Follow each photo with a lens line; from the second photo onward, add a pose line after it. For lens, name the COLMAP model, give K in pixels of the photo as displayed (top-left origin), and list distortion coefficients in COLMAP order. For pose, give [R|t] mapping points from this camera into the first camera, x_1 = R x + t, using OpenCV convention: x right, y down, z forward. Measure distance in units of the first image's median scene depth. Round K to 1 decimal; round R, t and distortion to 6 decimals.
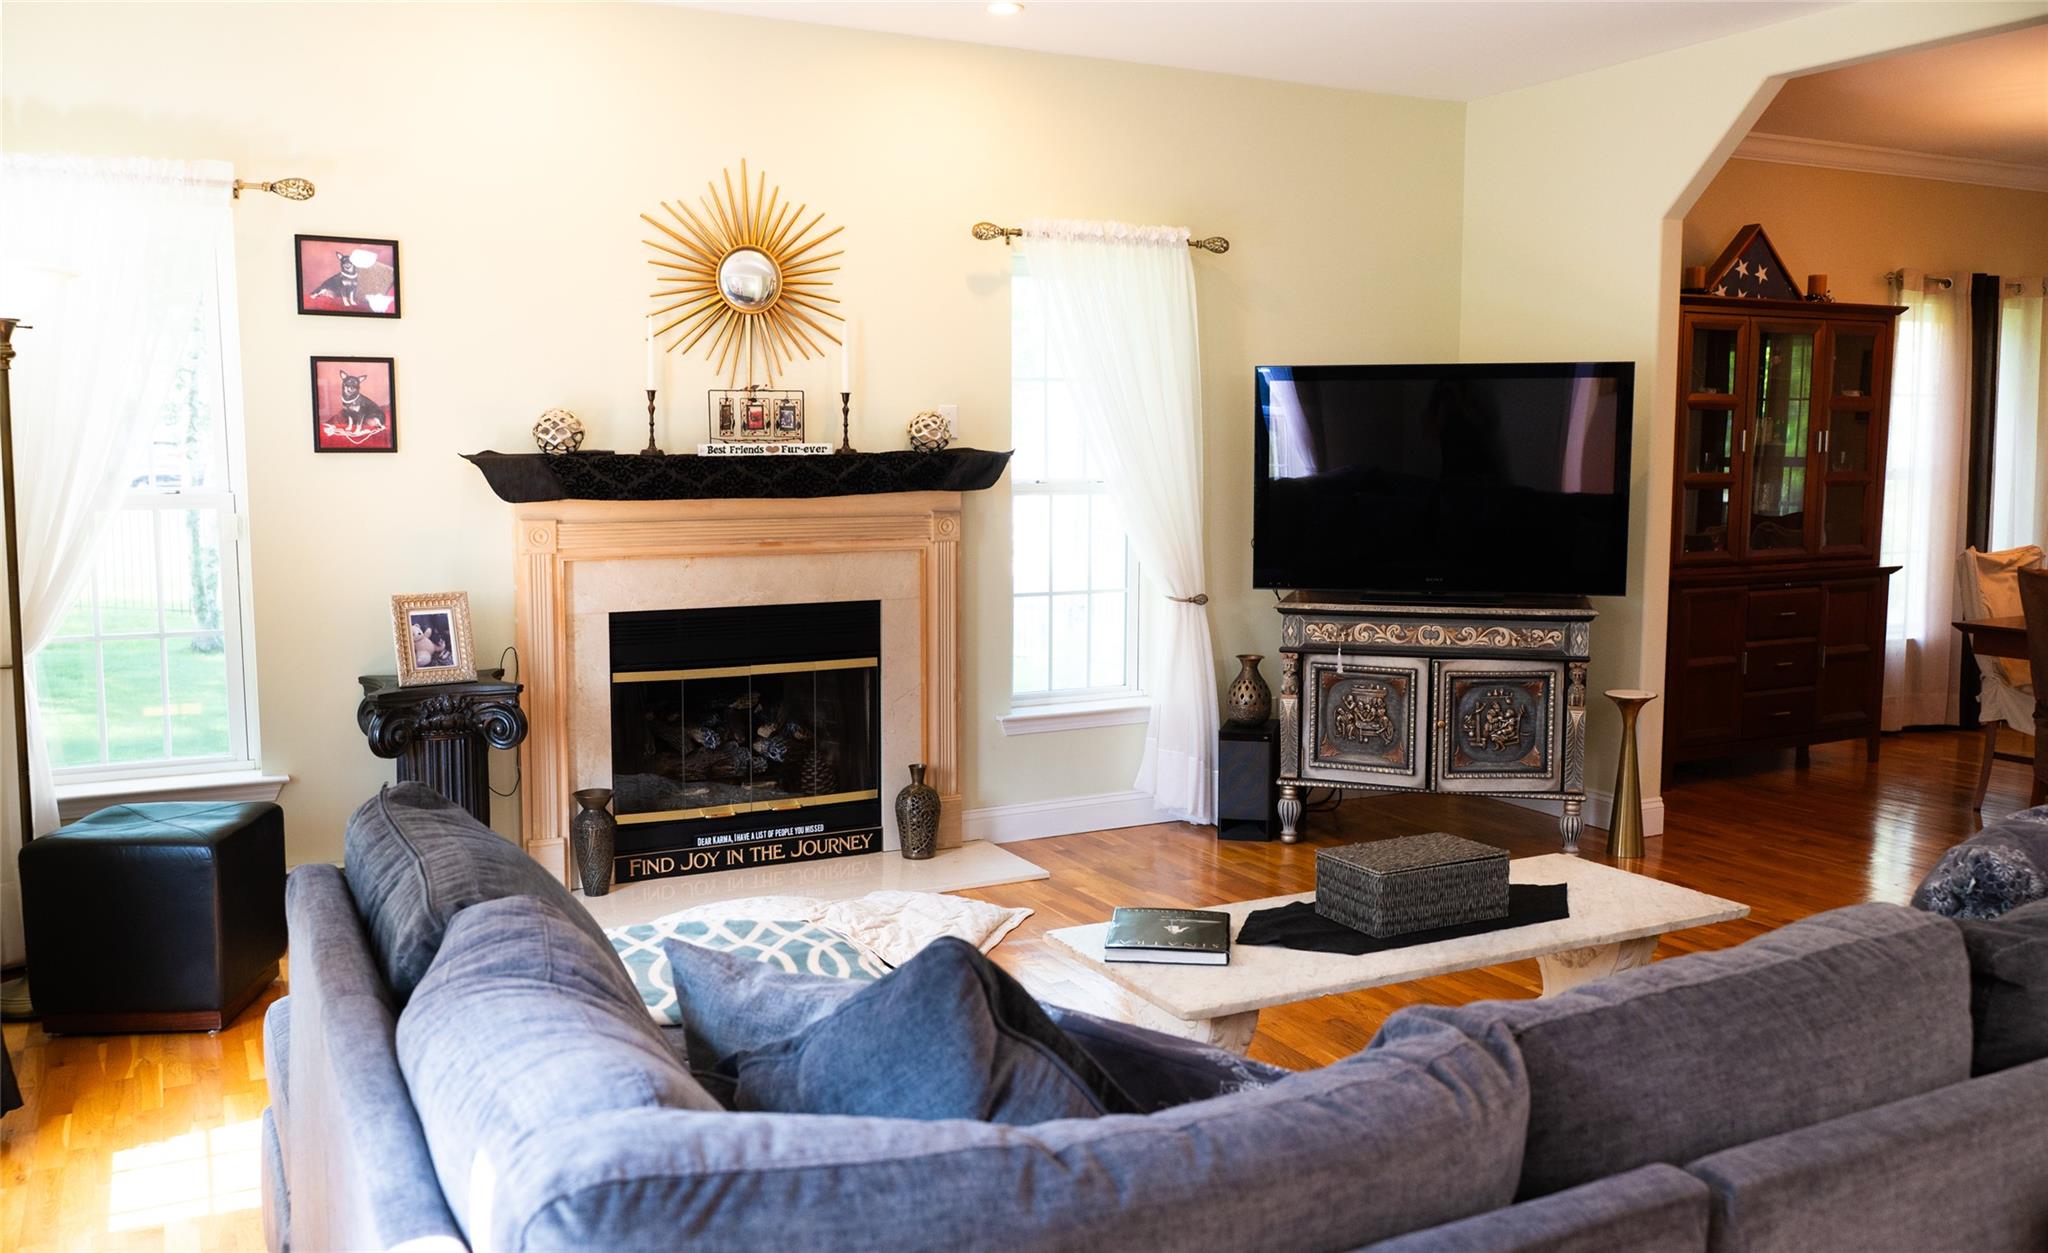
lens RADIAL K [[1684.9, 0, 1024.0], [0, 1684.9, 626.5], [0, 0, 1]] dist [-0.000734, -0.000584]
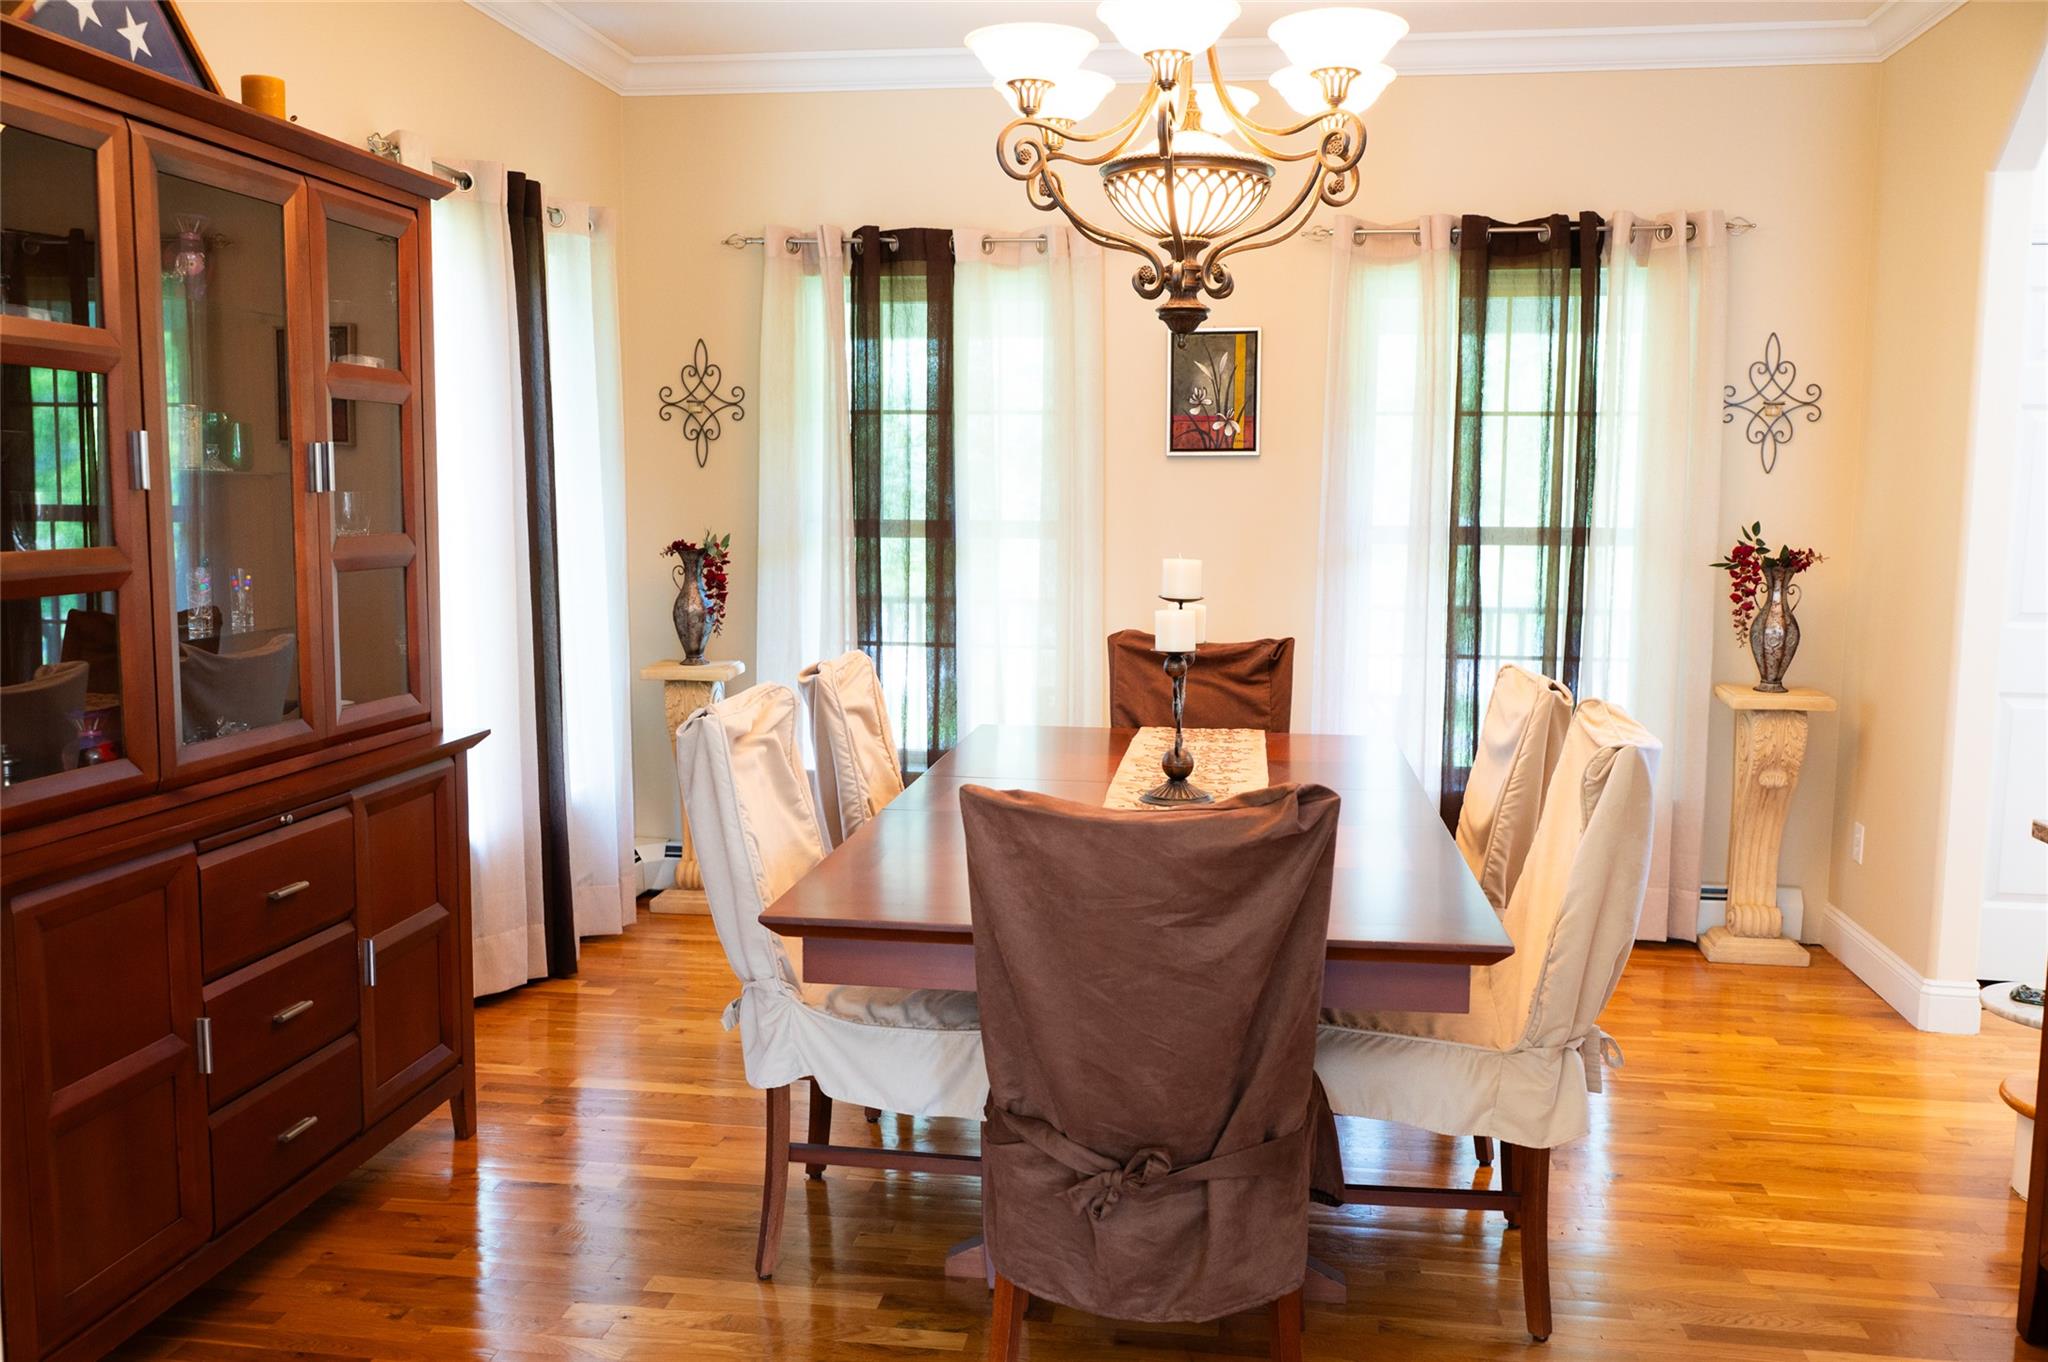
lens RADIAL K [[1624.0, 0, 1024.0], [0, 1624.0, 681.0], [0, 0, 1]] dist [-0.002598, -0.004062]
pose [[0.576299, -0.085636, 0.812740, 0.238393], [0.078262, 0.995707, 0.049421, -0.062213], [-0.813483, 0.035125, 0.580527, 0.619387]]
